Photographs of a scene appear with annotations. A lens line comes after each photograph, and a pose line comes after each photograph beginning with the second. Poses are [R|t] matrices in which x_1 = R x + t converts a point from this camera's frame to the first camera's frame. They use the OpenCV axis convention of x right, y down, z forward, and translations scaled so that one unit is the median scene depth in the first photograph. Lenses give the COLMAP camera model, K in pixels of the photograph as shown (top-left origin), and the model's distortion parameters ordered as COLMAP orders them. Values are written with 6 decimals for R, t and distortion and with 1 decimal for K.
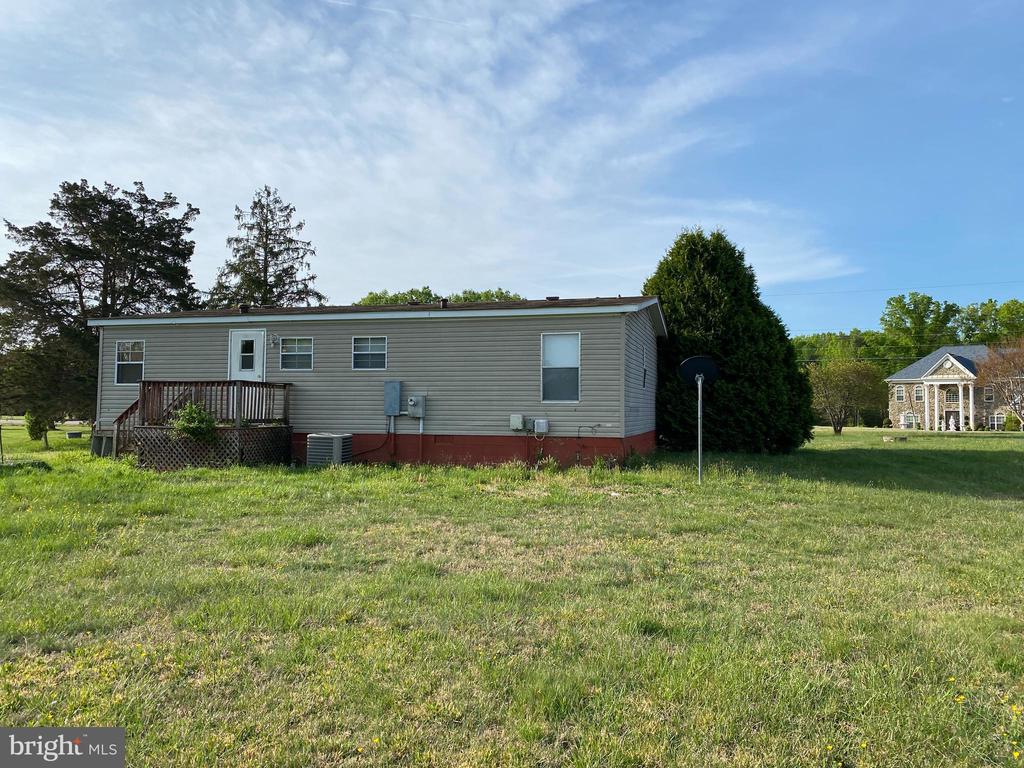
lens RADIAL K [[793.3, 0, 511.6], [0, 793.3, 382.6], [0, 0, 1]] dist [-0.008043, -0.001432]
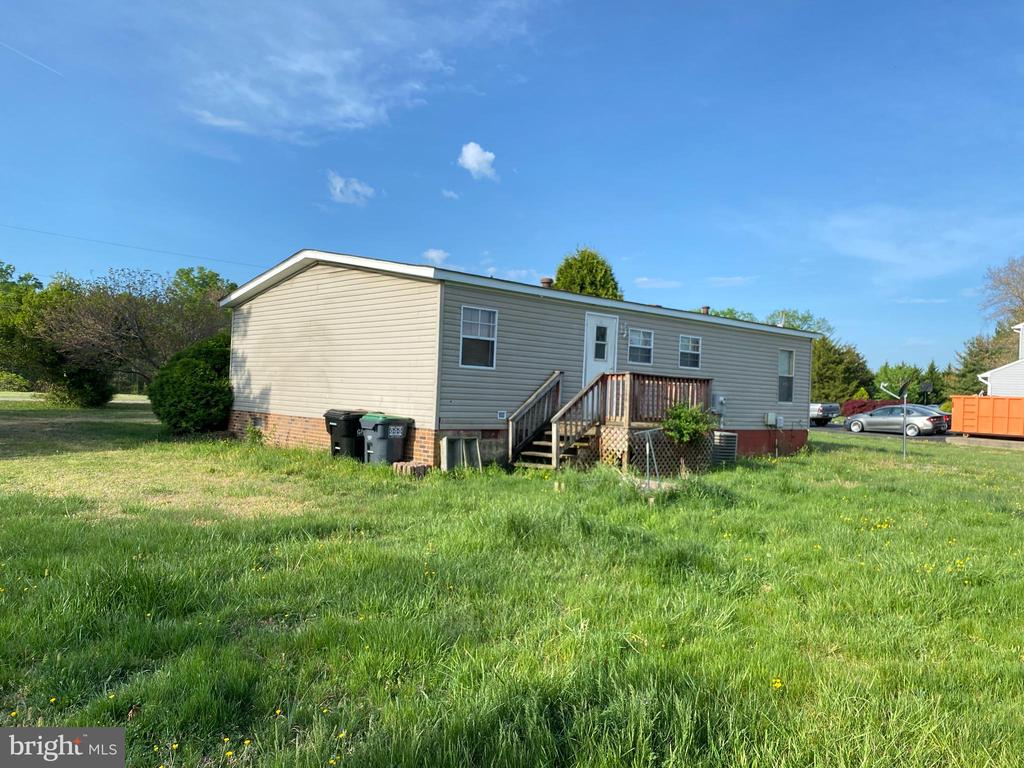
lens RADIAL K [[793.3, 0, 511.4], [0, 793.3, 383.7], [0, 0, 1]] dist [-0.008043, -0.001432]
pose [[0.546109, 0.027253, 0.837270, -0.186525], [-0.067715, 0.997636, 0.011694, 0.001154], [-0.834973, -0.063082, 0.546664, 0.097932]]
